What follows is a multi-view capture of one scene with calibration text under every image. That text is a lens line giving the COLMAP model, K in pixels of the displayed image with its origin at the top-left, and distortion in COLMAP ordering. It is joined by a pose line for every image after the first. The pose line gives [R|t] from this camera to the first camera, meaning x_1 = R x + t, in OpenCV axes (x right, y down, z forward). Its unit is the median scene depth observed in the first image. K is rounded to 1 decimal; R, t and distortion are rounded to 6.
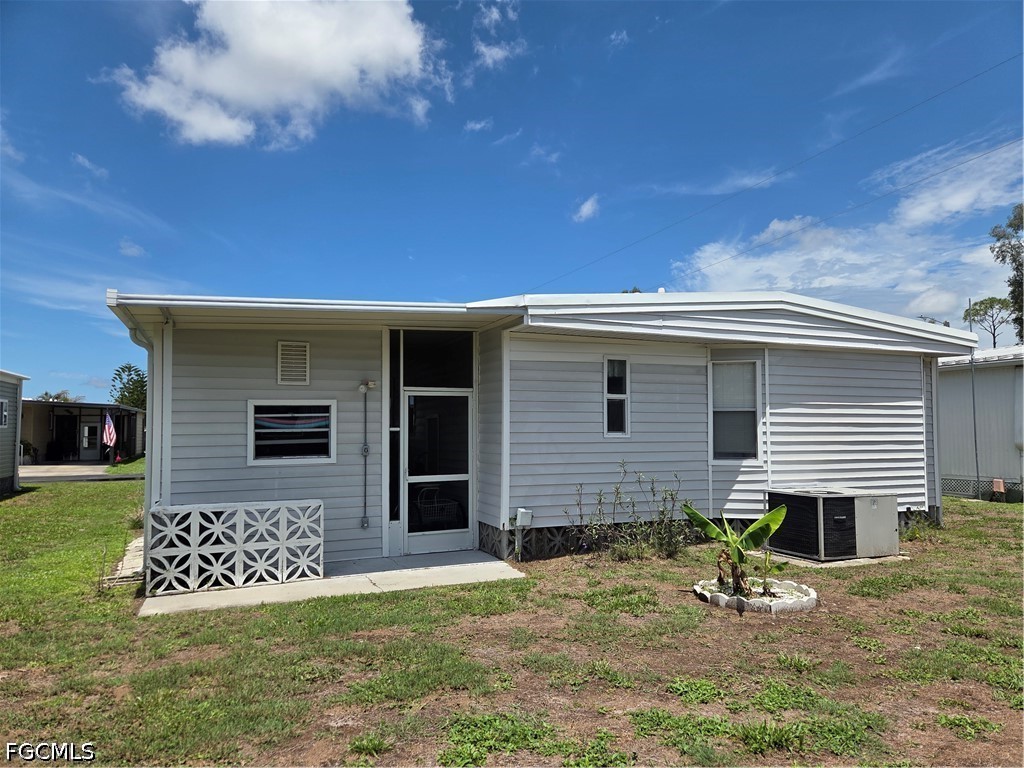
lens RADIAL K [[693.4, 0, 520.1], [0, 693.4, 386.9], [0, 0, 1]] dist [0.096620, -0.076485]
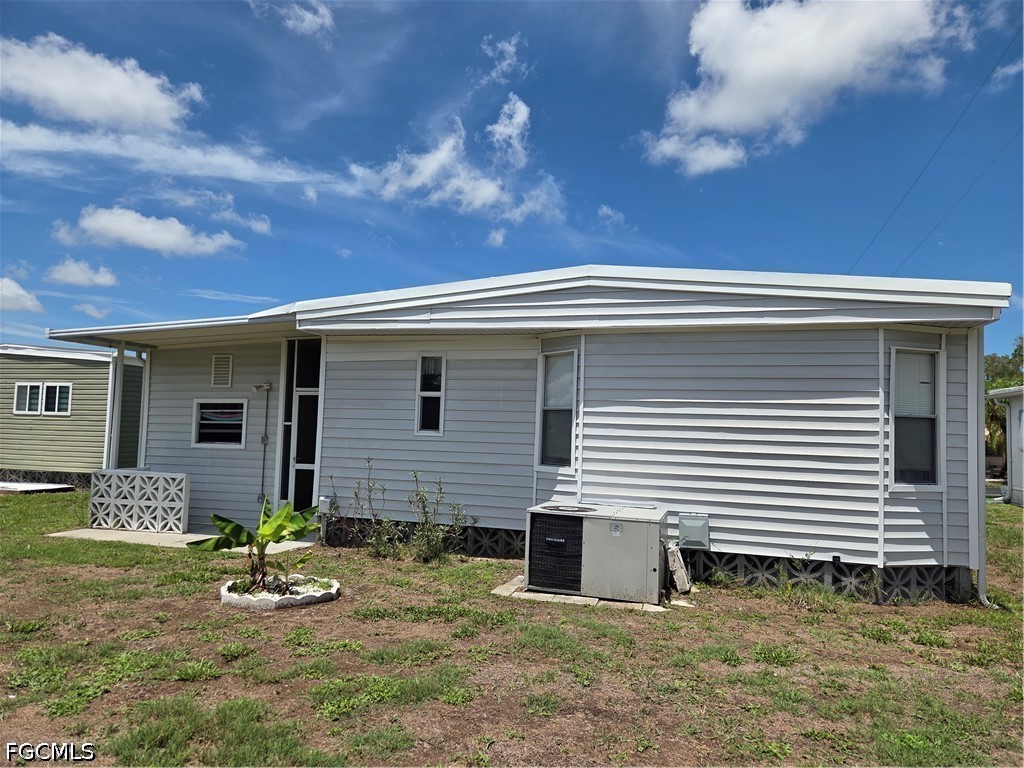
lens RADIAL K [[693.4, 0, 520.1], [0, 693.4, 386.9], [0, 0, 1]] dist [0.096620, -0.076485]
pose [[0.749384, -0.019095, -0.661860, 0.933094], [0.008182, 0.999775, -0.019580, 0.025268], [0.662085, 0.009257, 0.749371, 0.368017]]
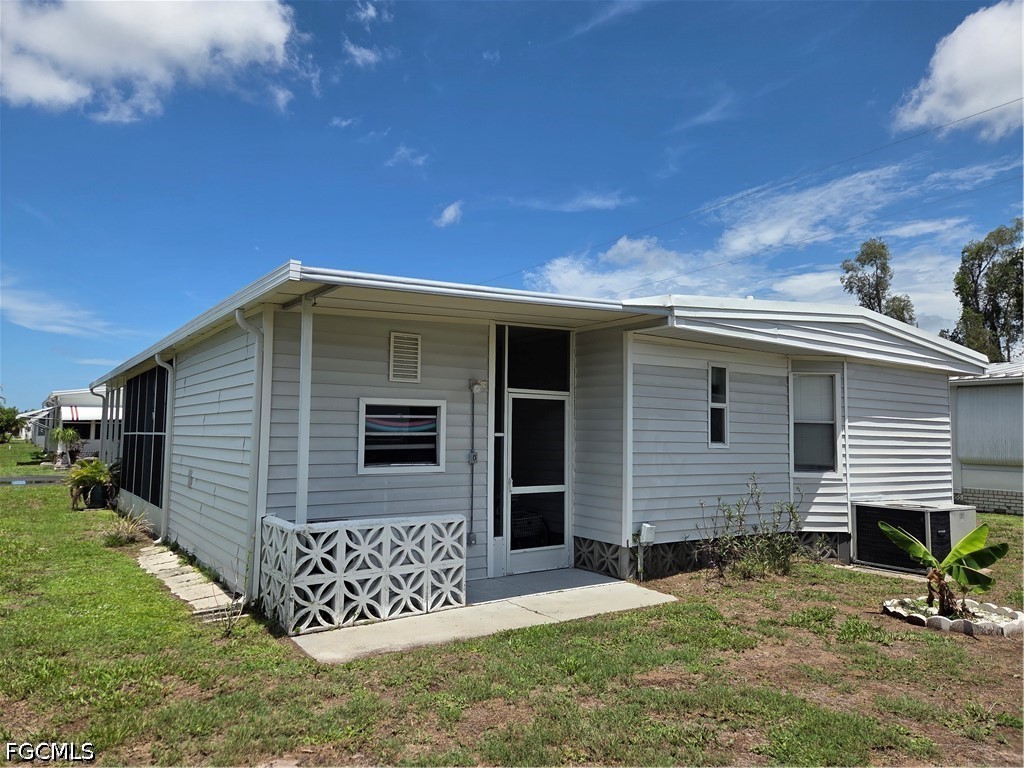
lens RADIAL K [[693.4, 0, 520.1], [0, 693.4, 386.9], [0, 0, 1]] dist [0.096620, -0.076485]
pose [[0.978590, 0.033507, 0.203074, -0.344085], [-0.032365, 0.999436, -0.008940, 0.005919], [-0.203259, 0.002176, 0.979123, 0.116893]]
